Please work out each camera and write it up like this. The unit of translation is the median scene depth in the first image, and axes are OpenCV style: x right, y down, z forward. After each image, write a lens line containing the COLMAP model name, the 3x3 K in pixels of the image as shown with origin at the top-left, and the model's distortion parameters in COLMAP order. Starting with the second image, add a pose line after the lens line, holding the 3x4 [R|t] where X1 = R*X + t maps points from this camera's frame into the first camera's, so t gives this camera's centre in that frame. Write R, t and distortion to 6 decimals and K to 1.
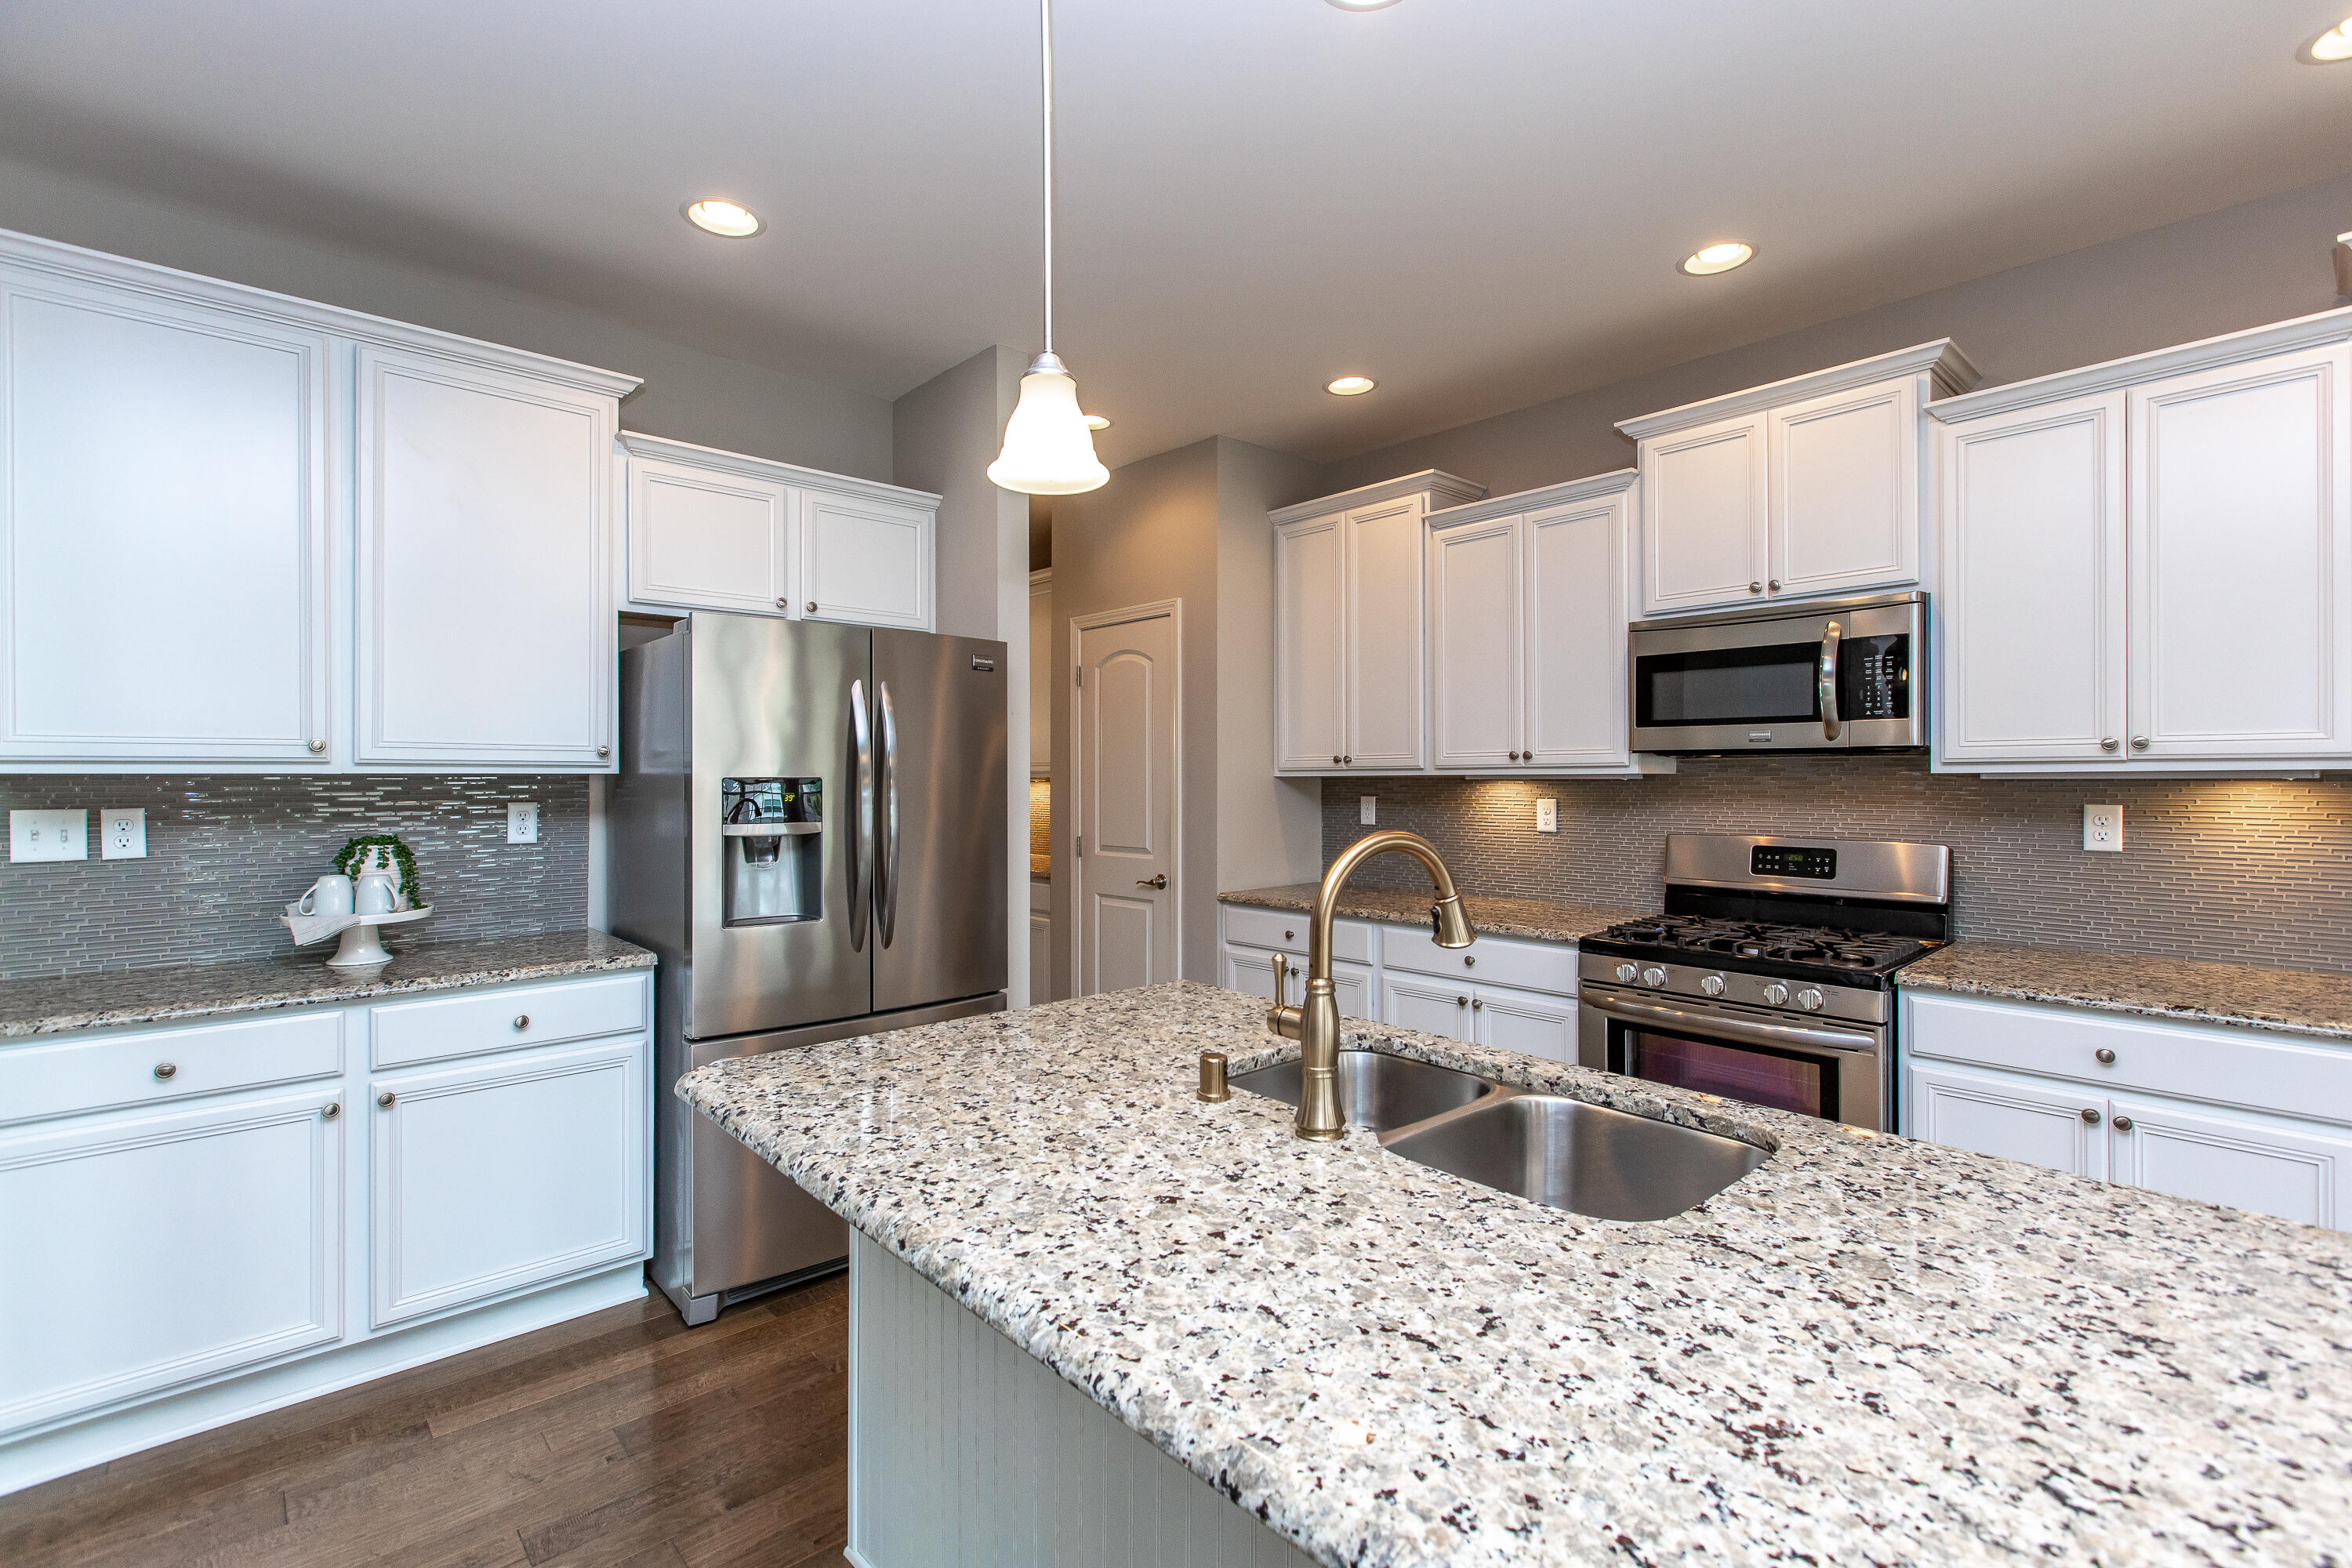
lens RADIAL K [[1064.8, 0, 1180.3], [0, 1064.8, 776.6], [0, 0, 1]] dist [0.004758, 0.000562]
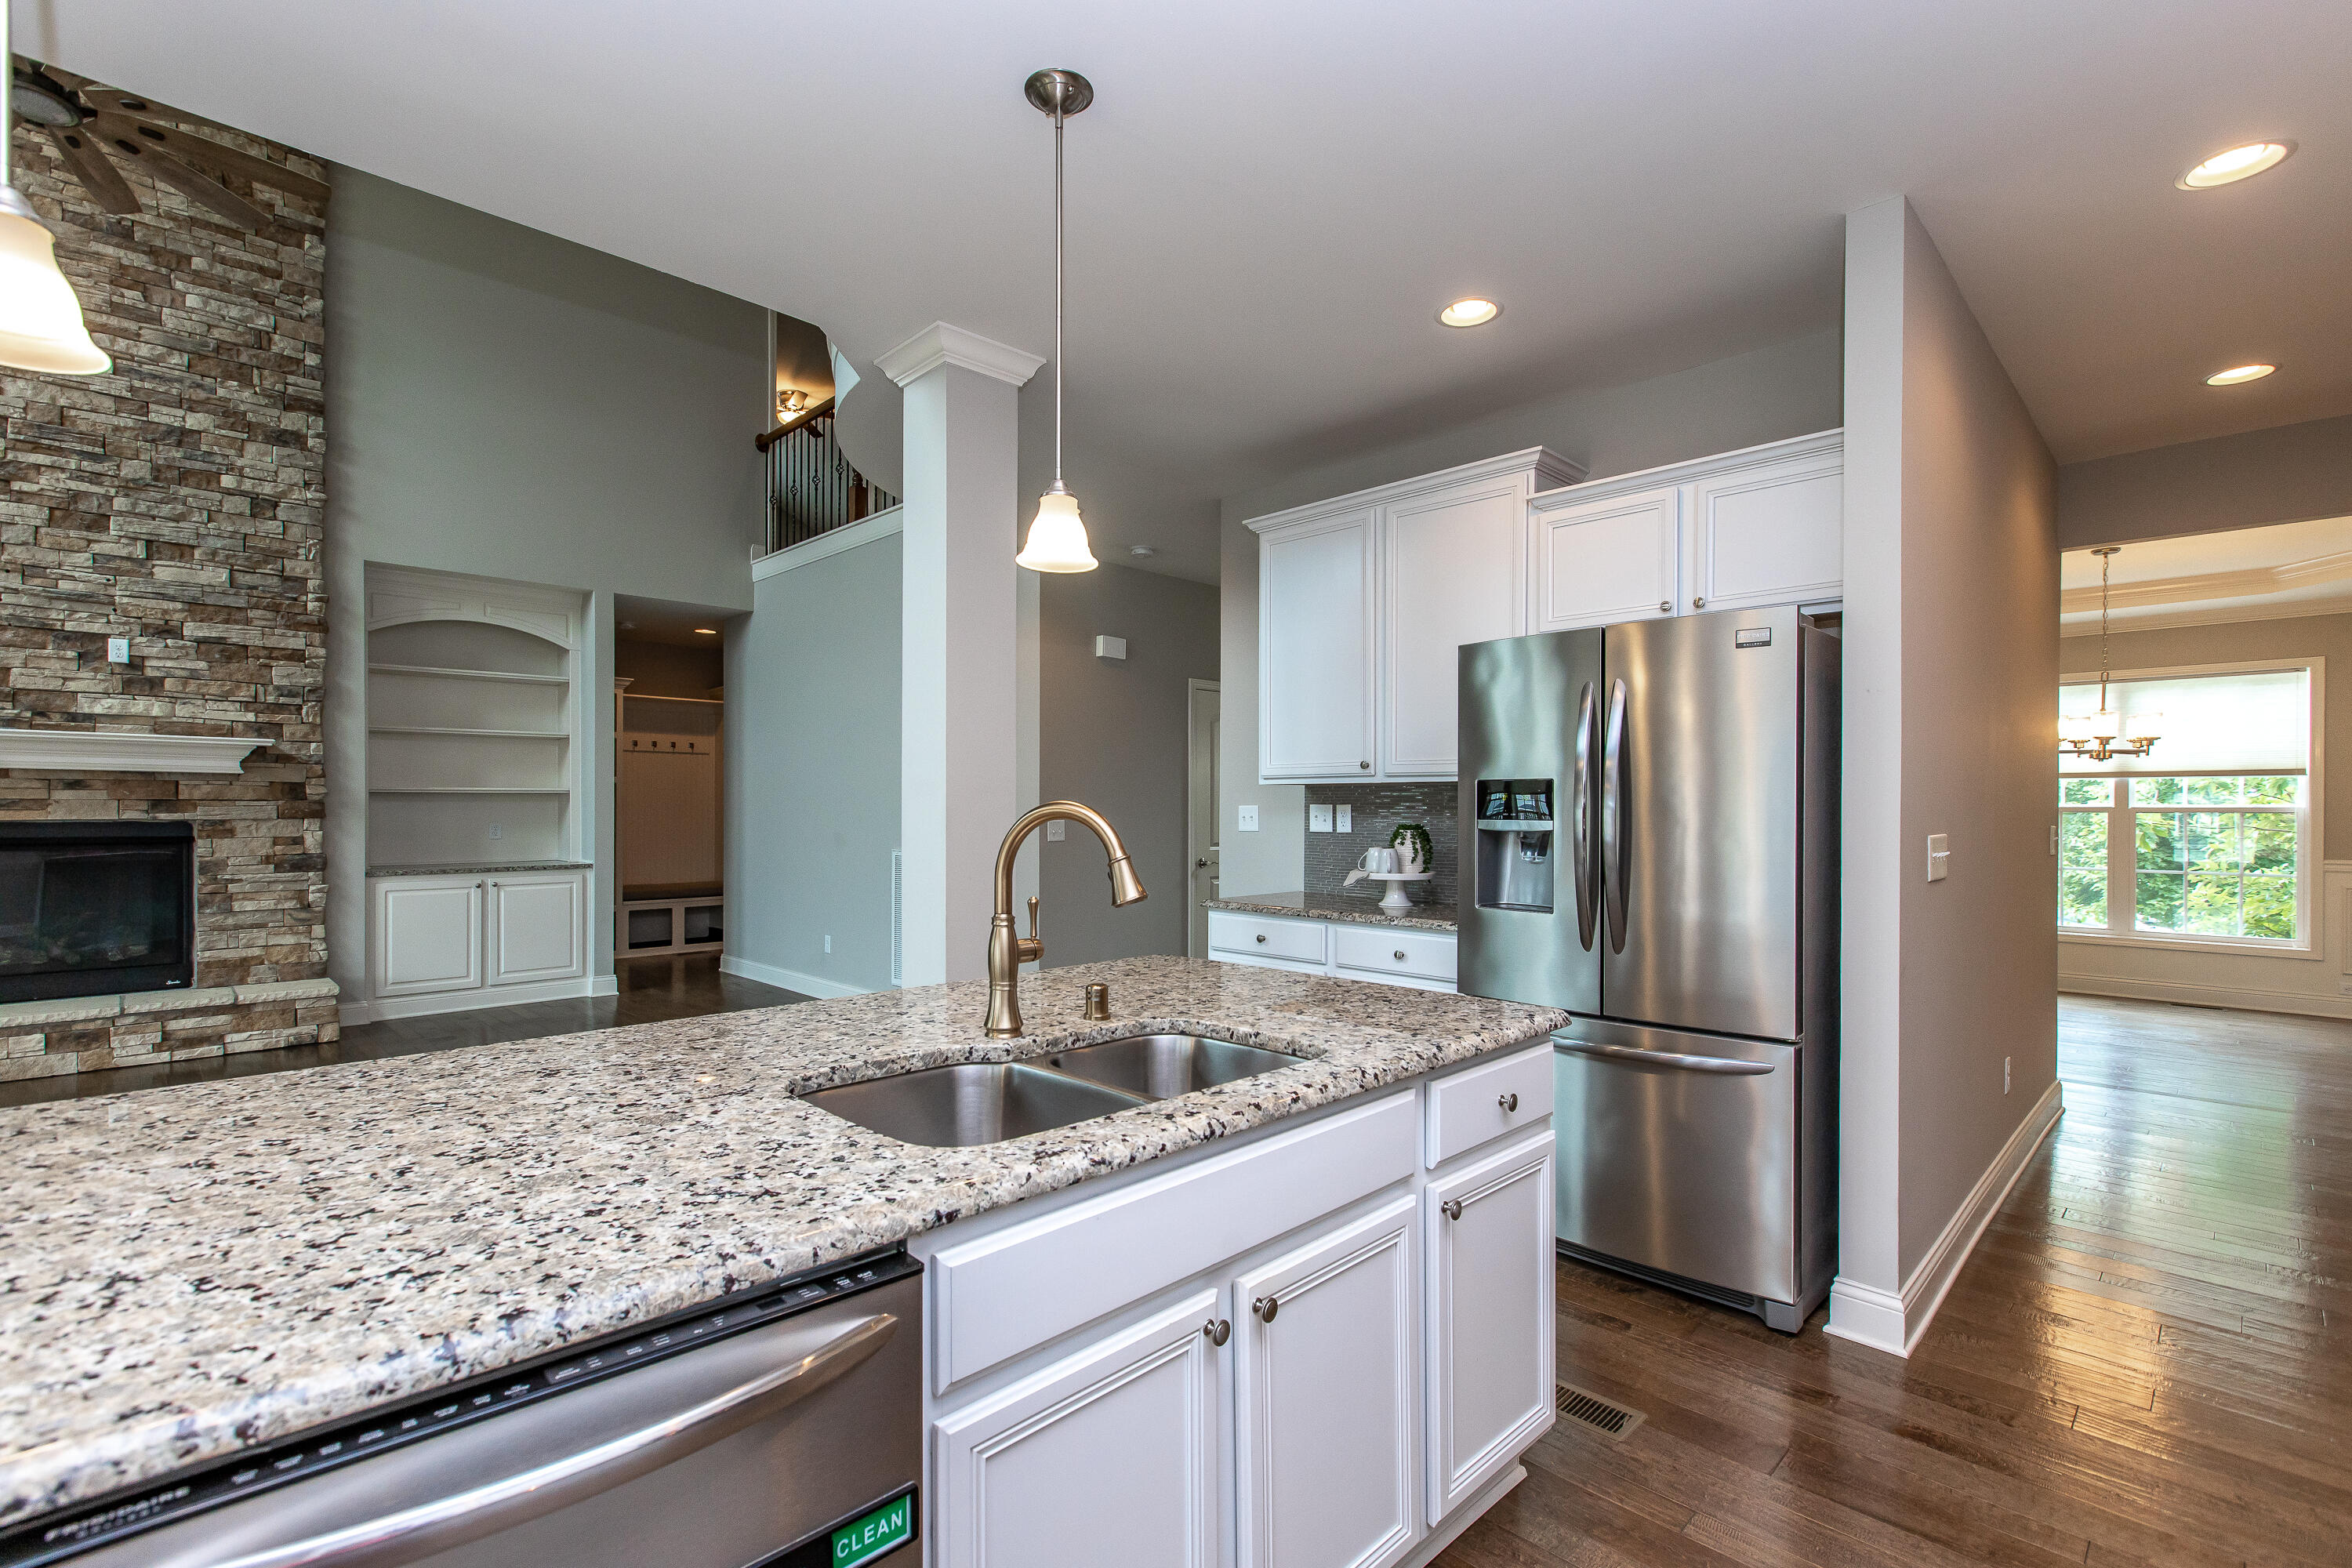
lens RADIAL K [[1064.8, 0, 1151.6], [0, 1064.8, 811.1], [0, 0, 1]] dist [0.004758, 0.000562]
pose [[0.021259, 0.005457, -0.999759, 1.307148], [-0.003913, 0.999978, 0.005375, 0.053406], [0.999766, 0.003798, 0.021280, 1.056738]]
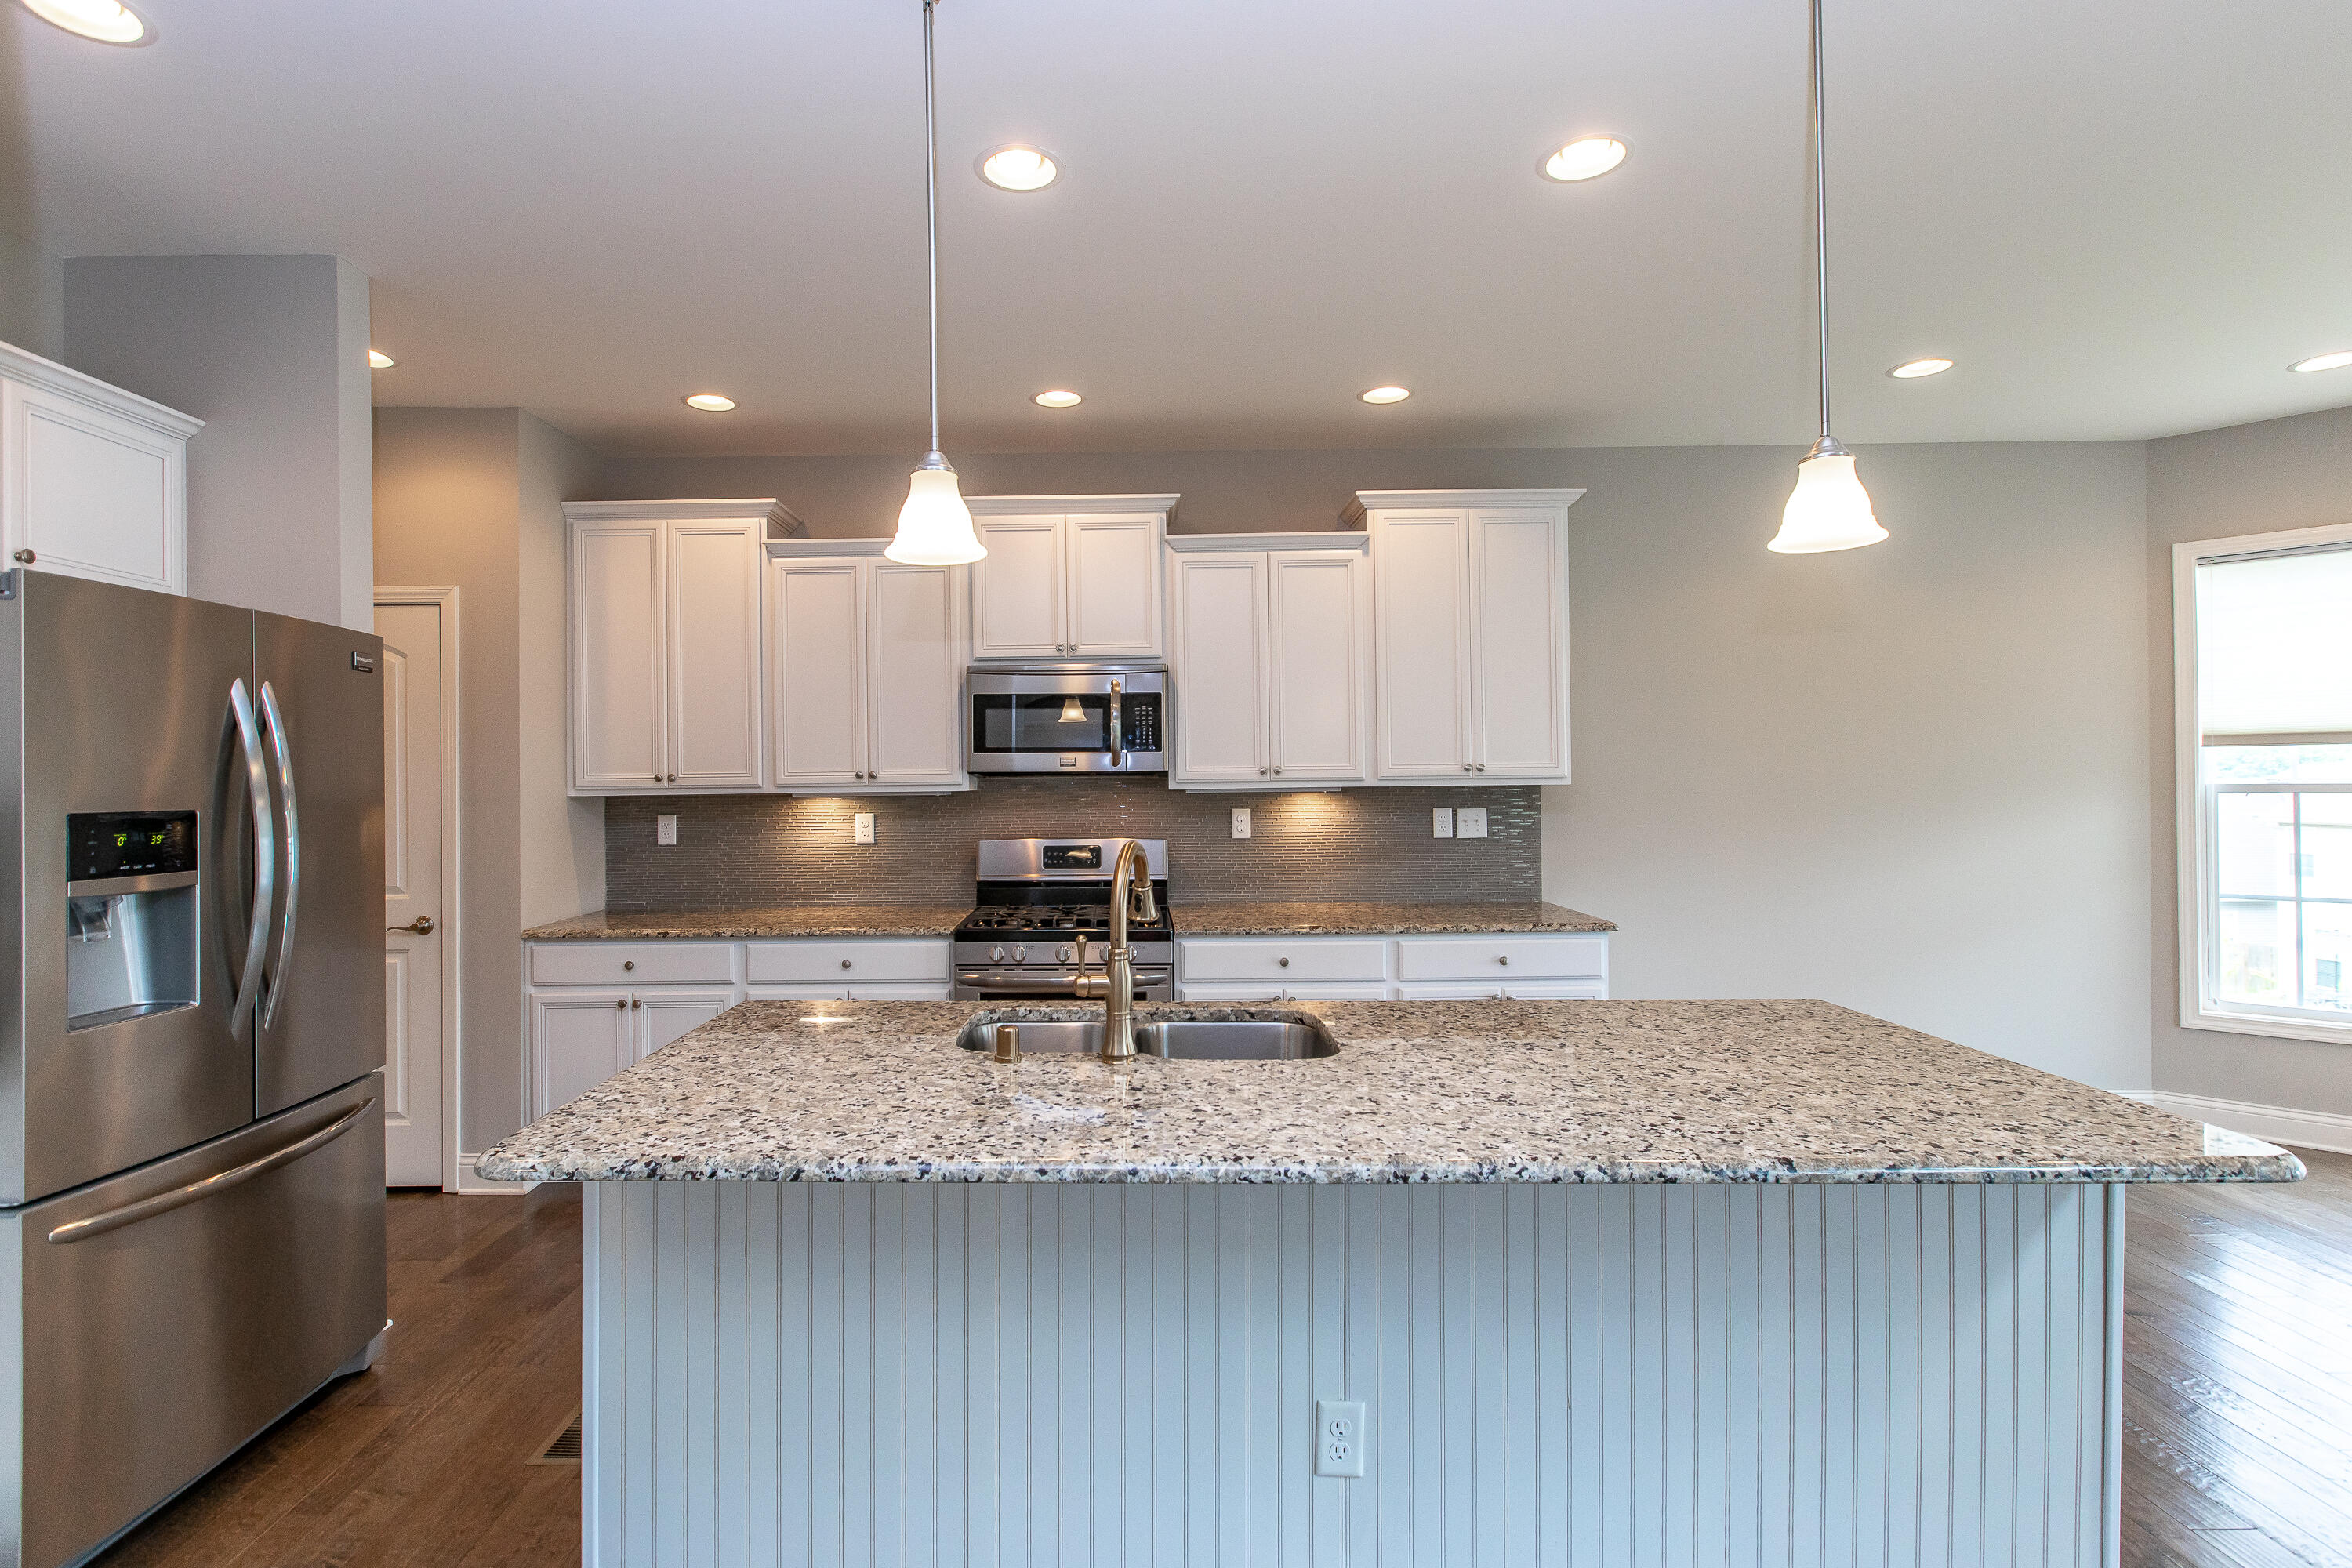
lens RADIAL K [[1107.7, 0, 1166.3], [0, 1107.7, 784.5], [0, 0, 1]] dist [0.003109, 0.002573]
pose [[0.669815, -0.005828, 0.742505, -0.827389], [0.006709, 0.999976, 0.001796, -0.025311], [-0.742498, 0.003778, 0.669838, -0.015215]]
